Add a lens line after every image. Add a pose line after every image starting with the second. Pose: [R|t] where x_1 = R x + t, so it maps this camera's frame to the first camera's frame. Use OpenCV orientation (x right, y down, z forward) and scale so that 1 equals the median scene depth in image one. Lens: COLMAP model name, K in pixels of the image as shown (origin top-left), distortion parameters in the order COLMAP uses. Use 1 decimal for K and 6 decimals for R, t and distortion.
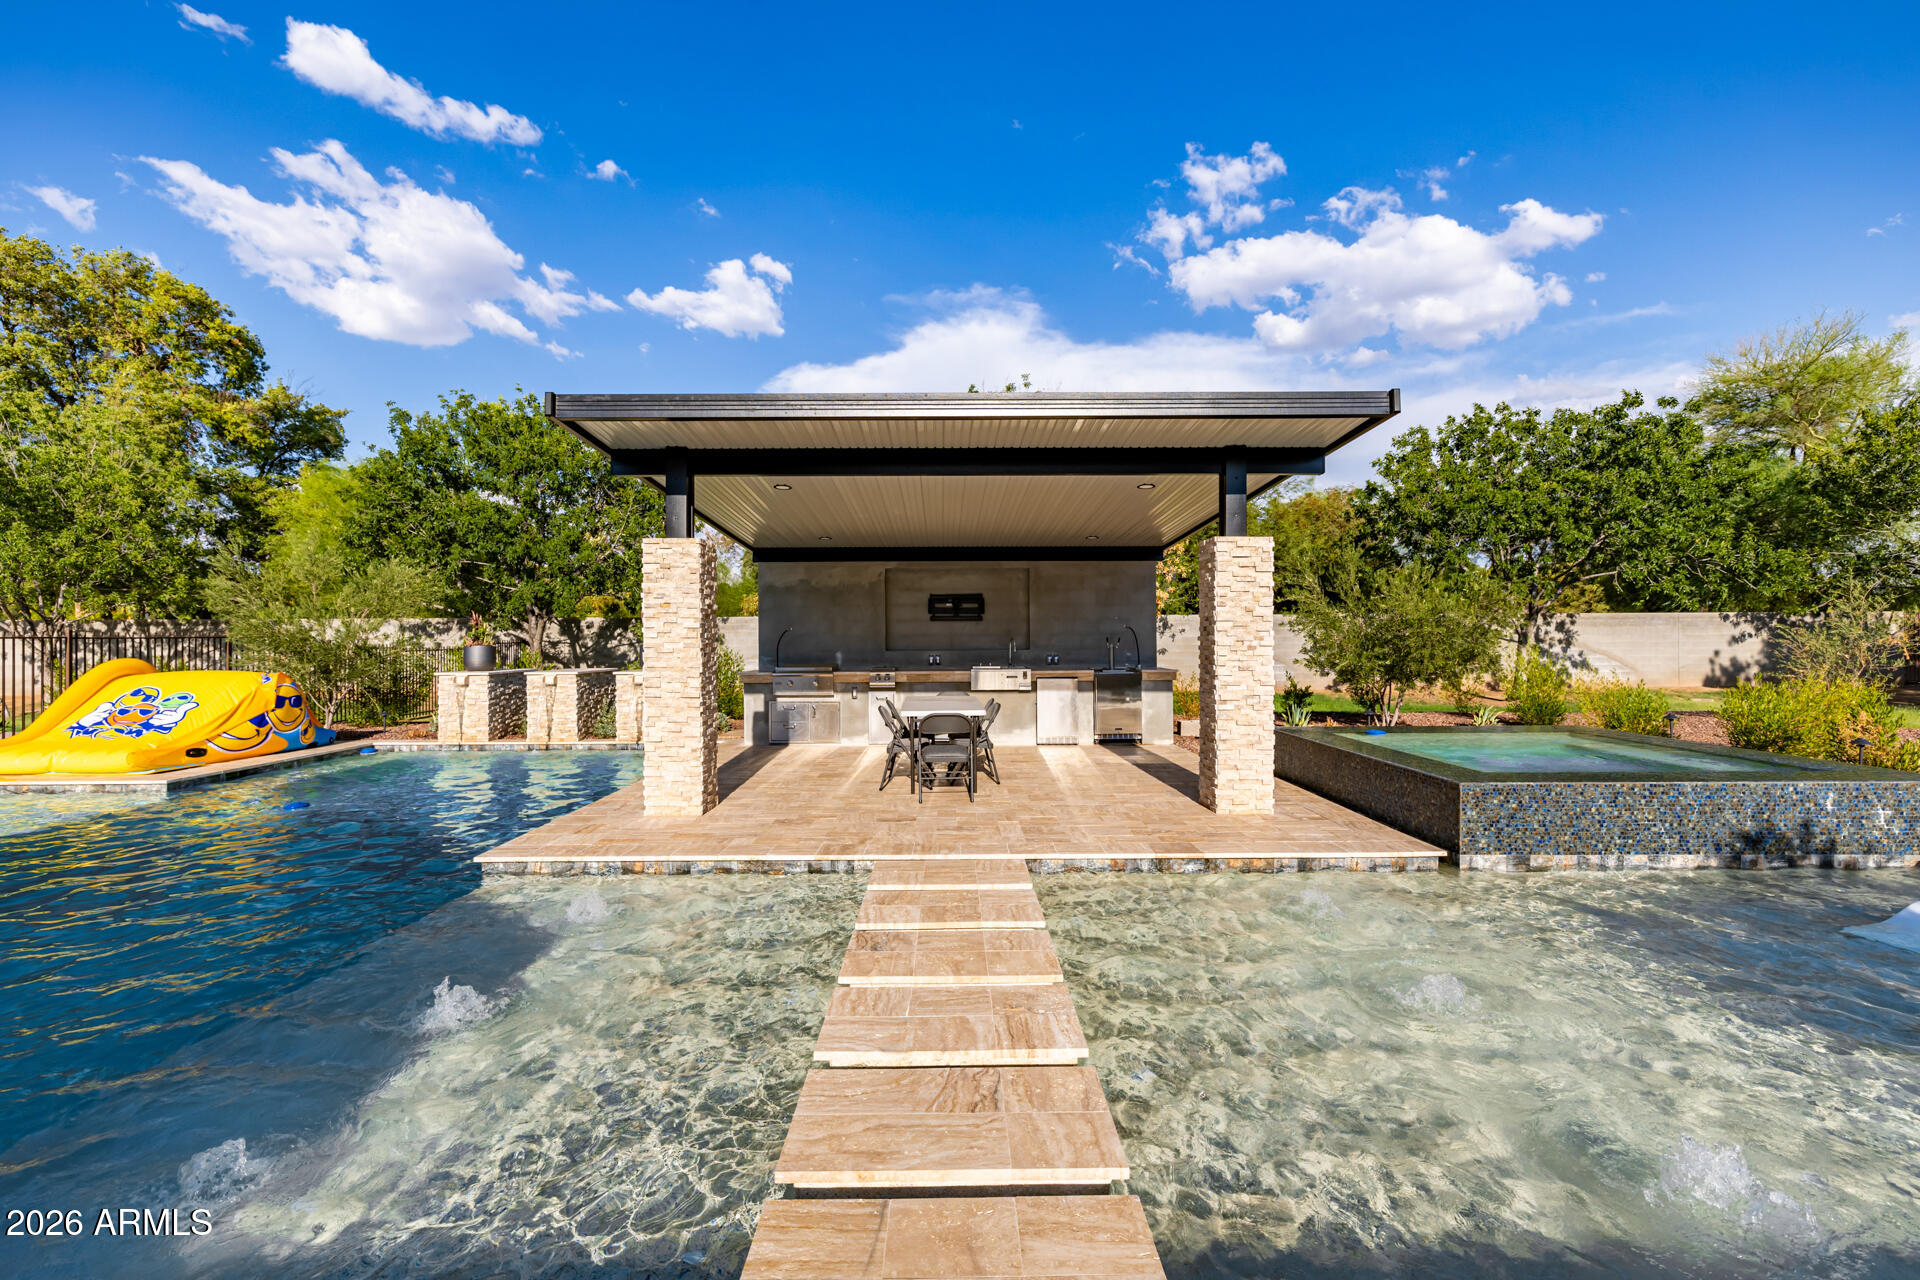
lens RADIAL K [[827.7, 0, 960.0], [0, 827.7, 640.0], [0, 0, 1]] dist [0.004406, 0.000495]
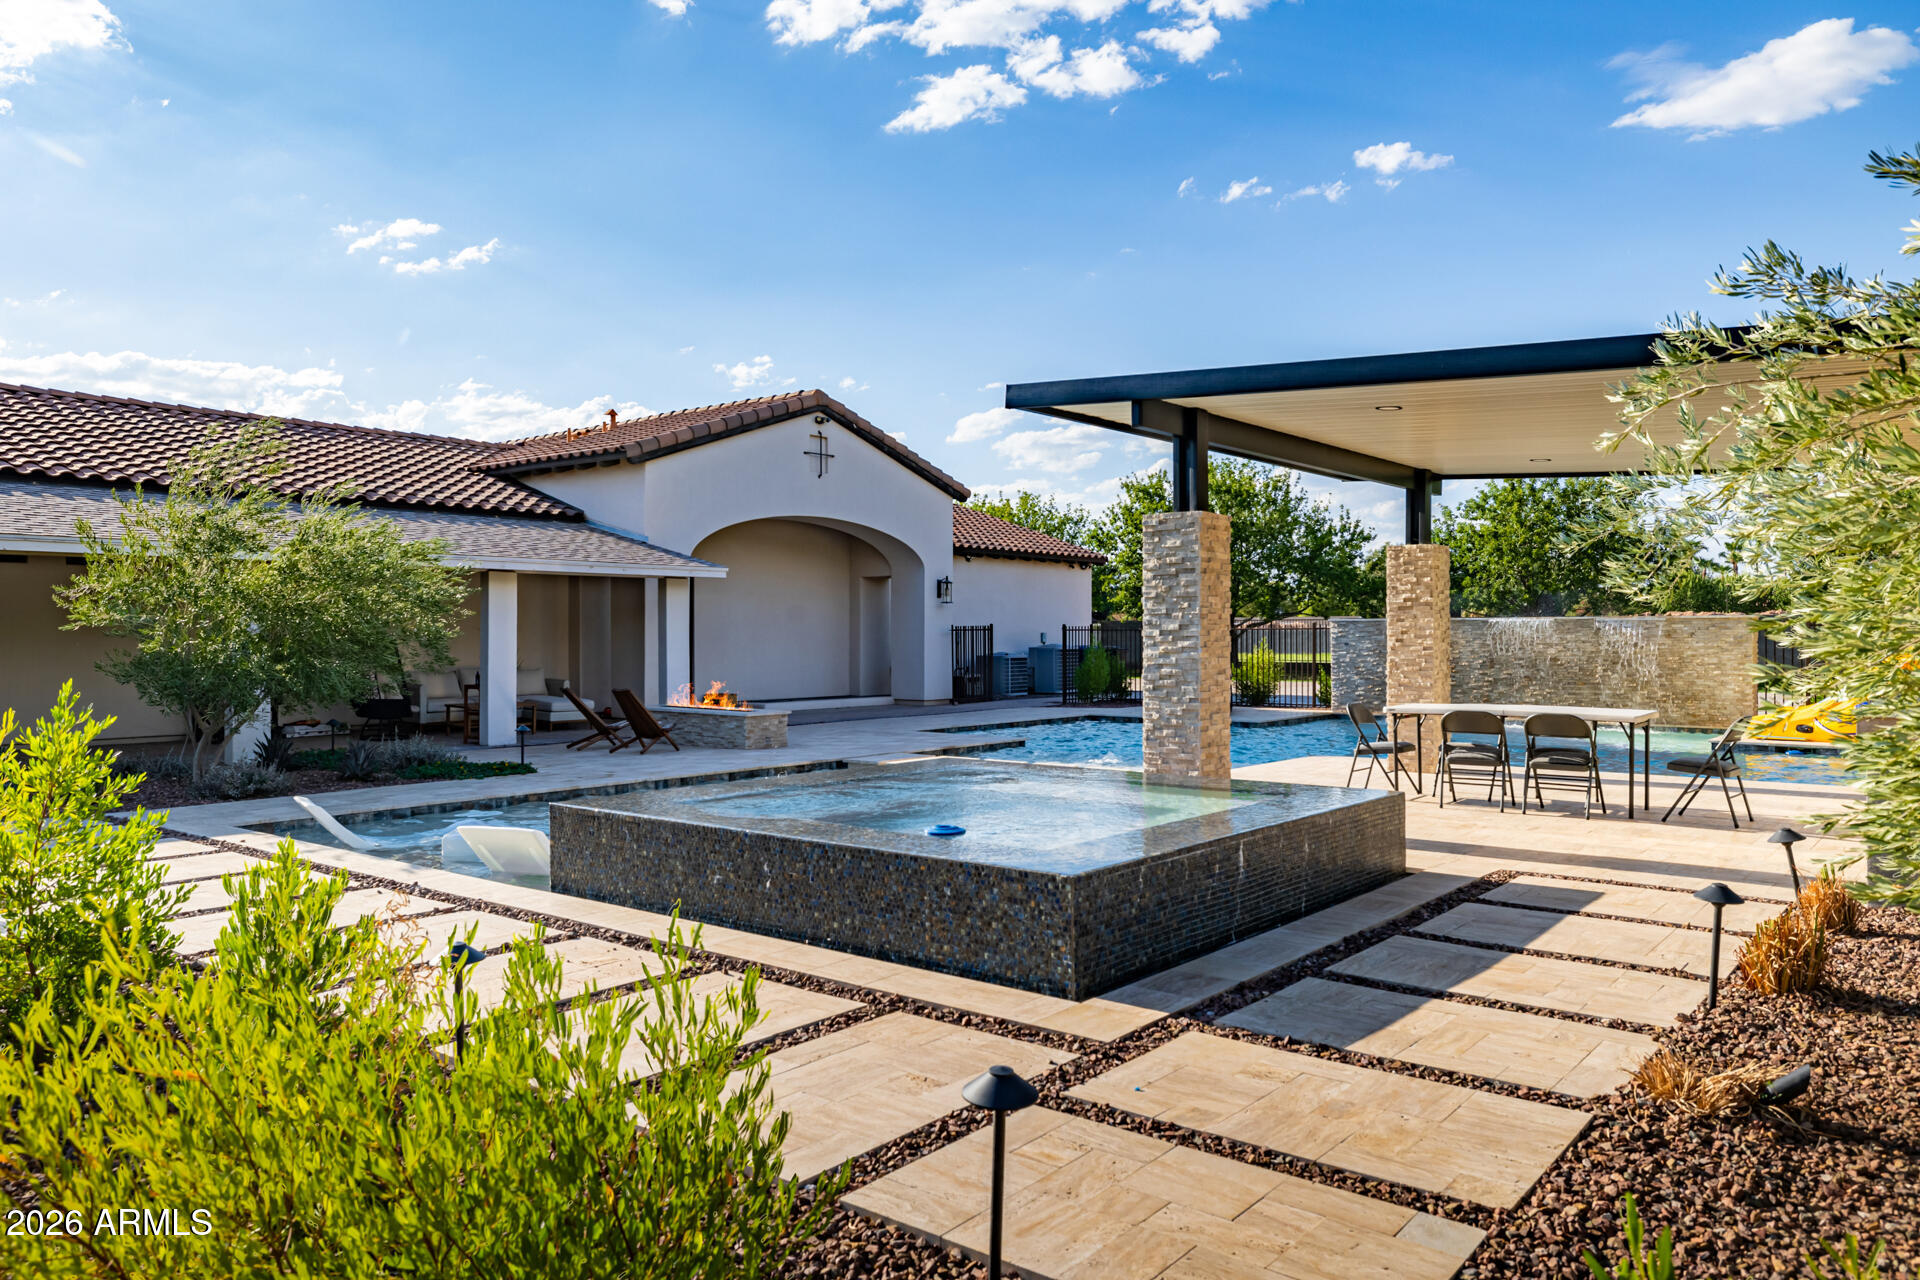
lens RADIAL K [[1317.3, 0, 960.0], [0, 1317.3, 640.0], [0, 0, 1]] dist [0.008833, 0.003446]
pose [[-0.635031, 0.009572, -0.772427, 0.916413], [0.001158, 0.999934, 0.011439, -0.002977], [0.772485, 0.006370, -0.635001, 0.998580]]
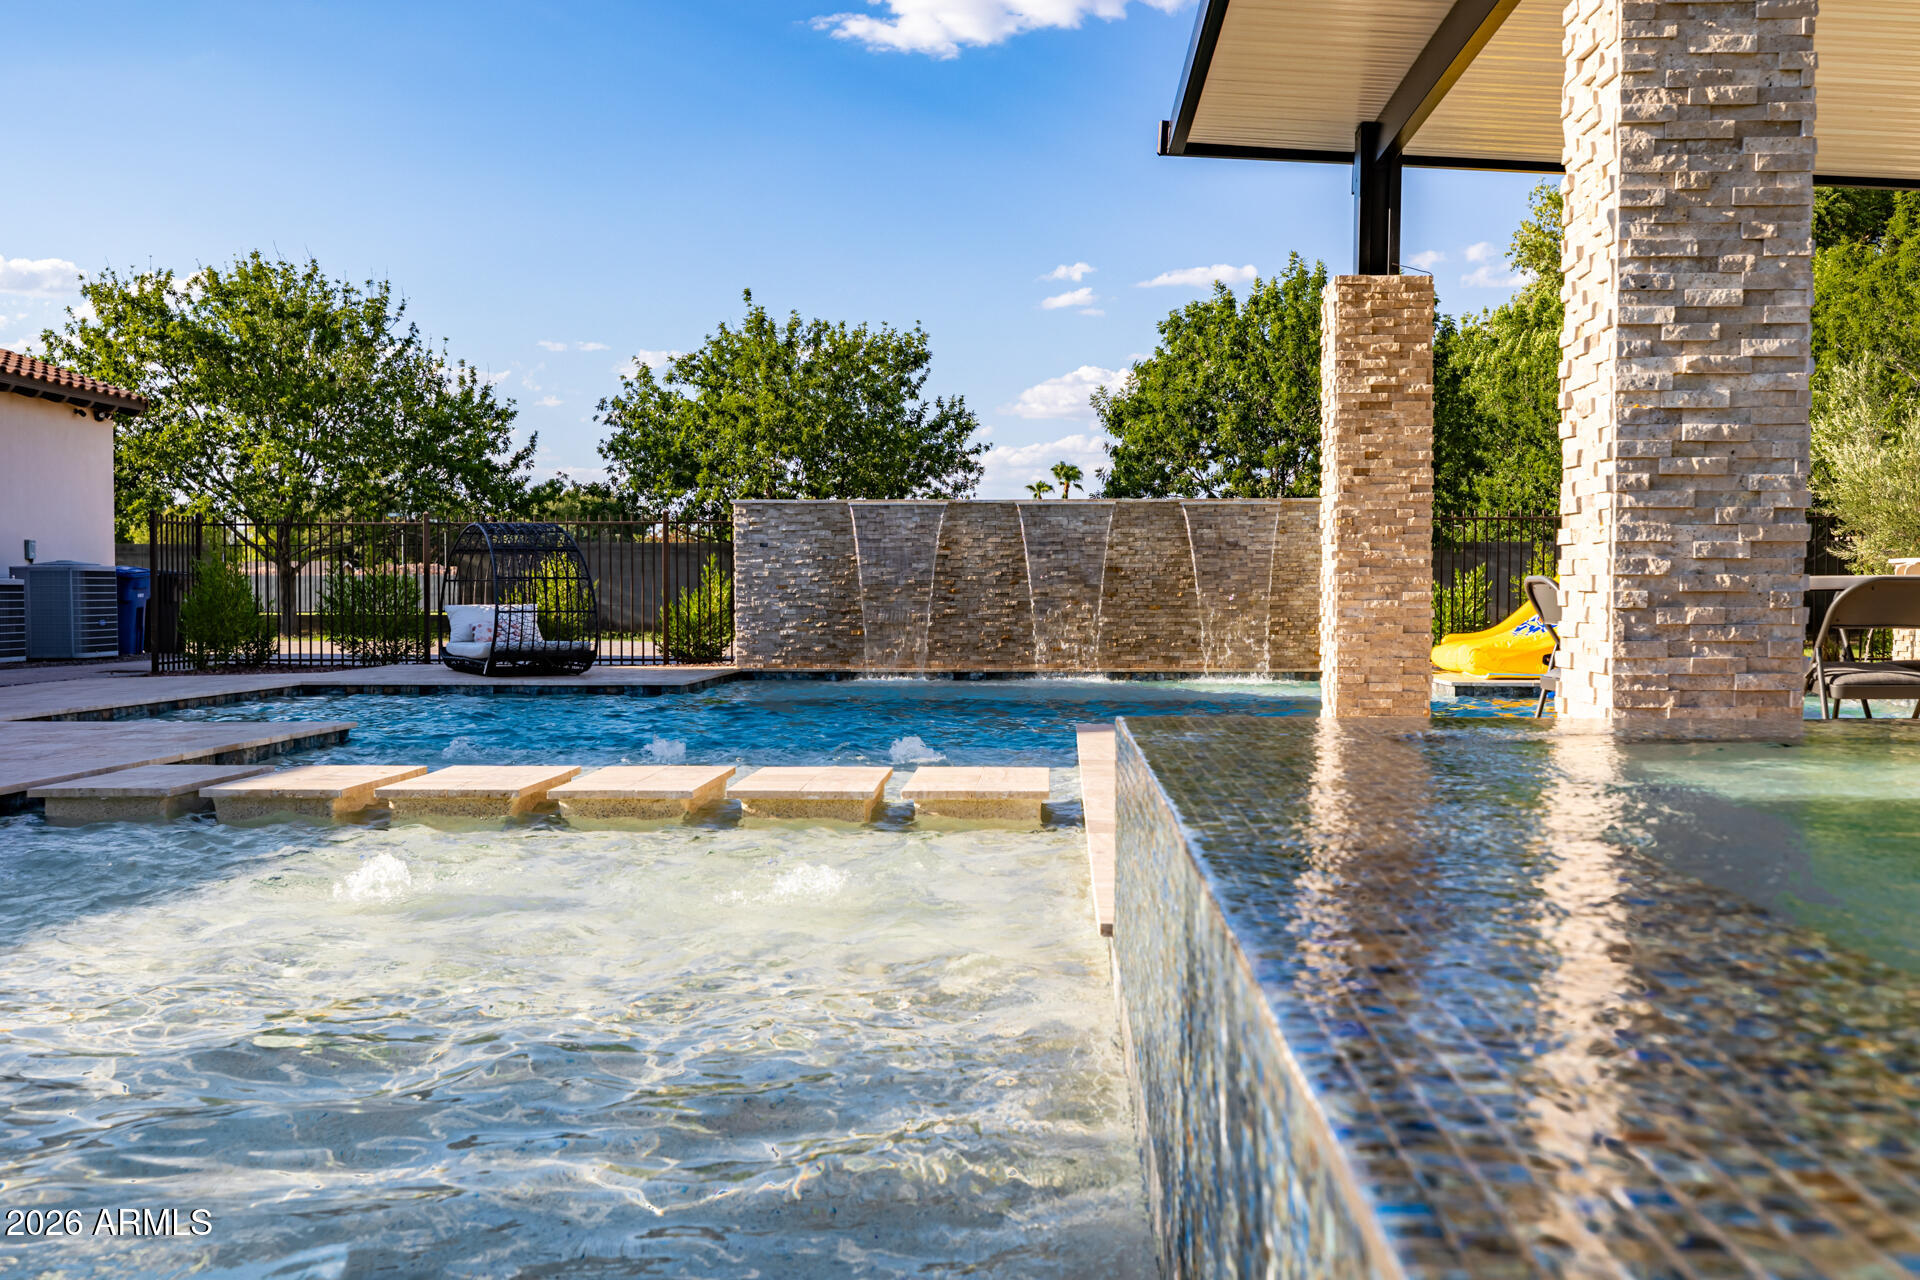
lens RADIAL K [[1902.8, 0, 957.0], [0, 1902.8, 656.4], [0, 0, 1]] dist [0.003401, 0.007871]
pose [[-0.055031, 0.036885, -0.997803, 0.612298], [-0.004104, 0.999301, 0.037167, 0.057698], [0.998476, 0.006140, -0.054841, 0.456000]]
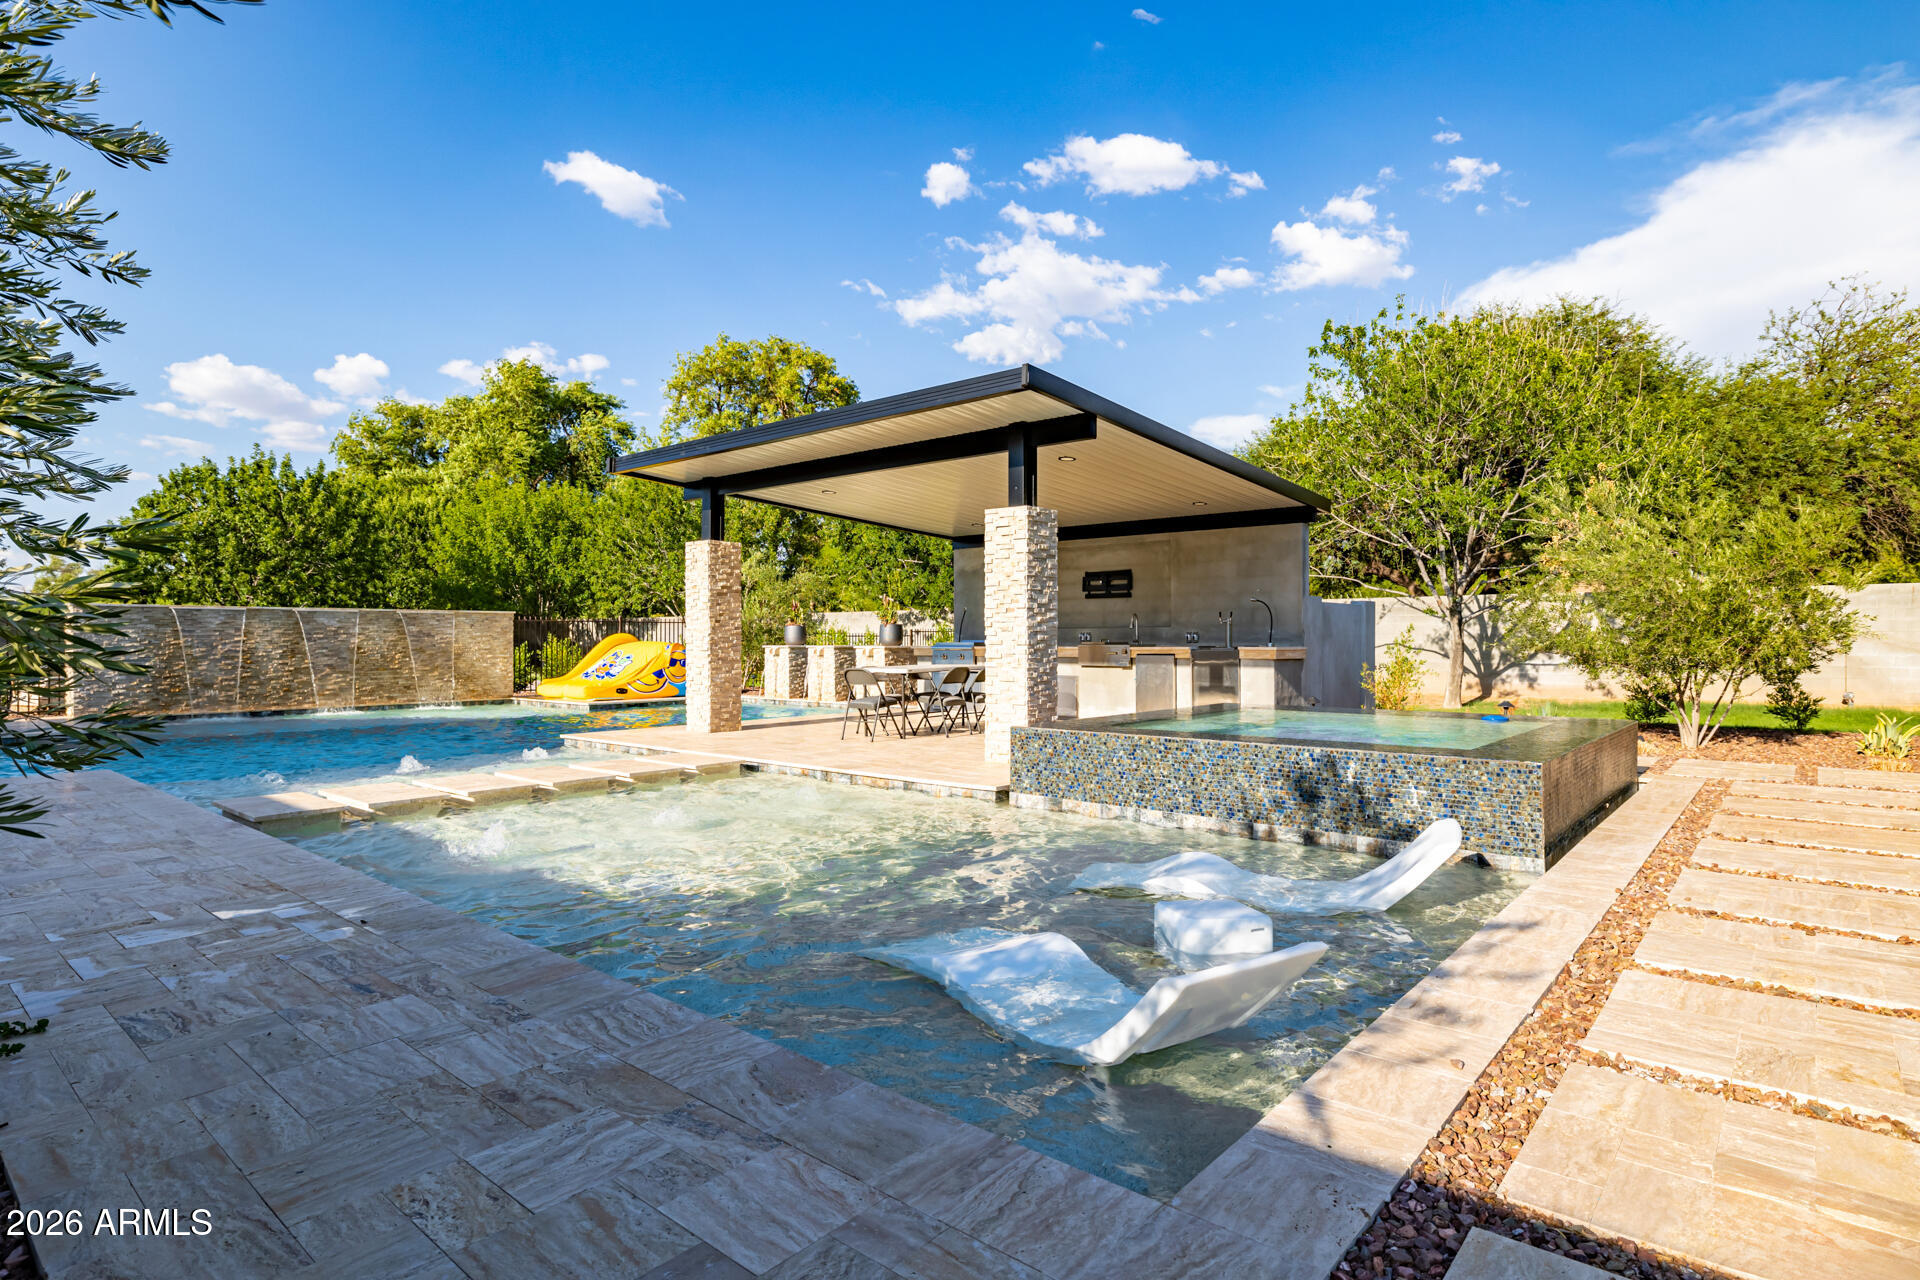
lens RADIAL K [[1007.8, 0, 964.8], [0, 1007.8, 632.6], [0, 0, 1]] dist [-0.005681, 0.000401]
pose [[0.756774, -0.001013, -0.653676, 0.663308], [-0.004454, 0.999968, -0.006706, 0.027373], [0.653661, 0.007986, 0.756745, -0.020188]]
